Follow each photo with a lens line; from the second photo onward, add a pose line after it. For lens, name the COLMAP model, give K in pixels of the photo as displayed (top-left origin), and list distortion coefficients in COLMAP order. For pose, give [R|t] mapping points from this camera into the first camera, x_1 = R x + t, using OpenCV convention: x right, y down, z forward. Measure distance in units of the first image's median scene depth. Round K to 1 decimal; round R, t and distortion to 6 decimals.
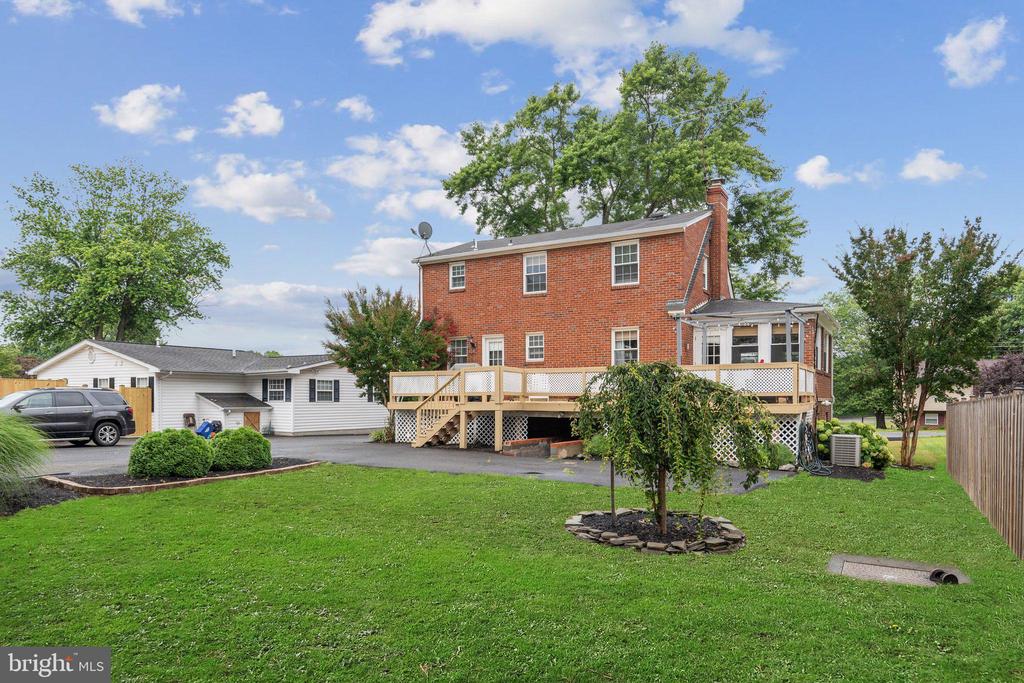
lens RADIAL K [[648.1, 0, 512.6], [0, 648.1, 336.3], [0, 0, 1]] dist [-0.005848, 0.000967]
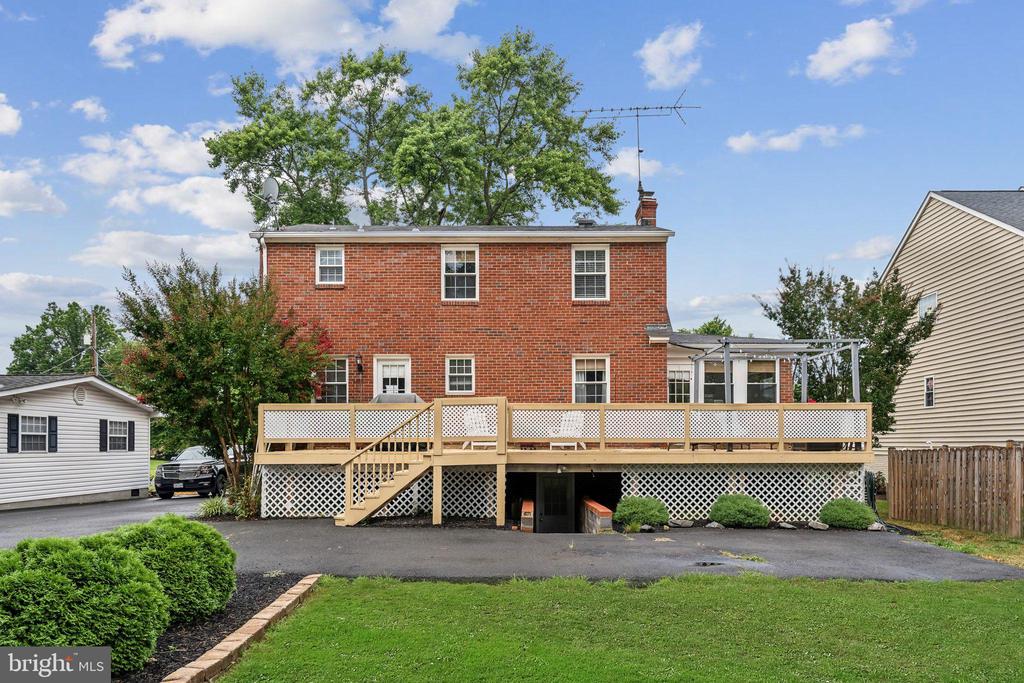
lens RADIAL K [[704.3, 0, 512.1], [0, 704.3, 350.5], [0, 0, 1]] dist [-0.029184, 0.000139]
pose [[0.866052, 0.068590, 0.495227, -0.313228], [-0.045455, 0.997245, -0.058627, 0.033929], [-0.497884, 0.028264, 0.866783, 0.306377]]
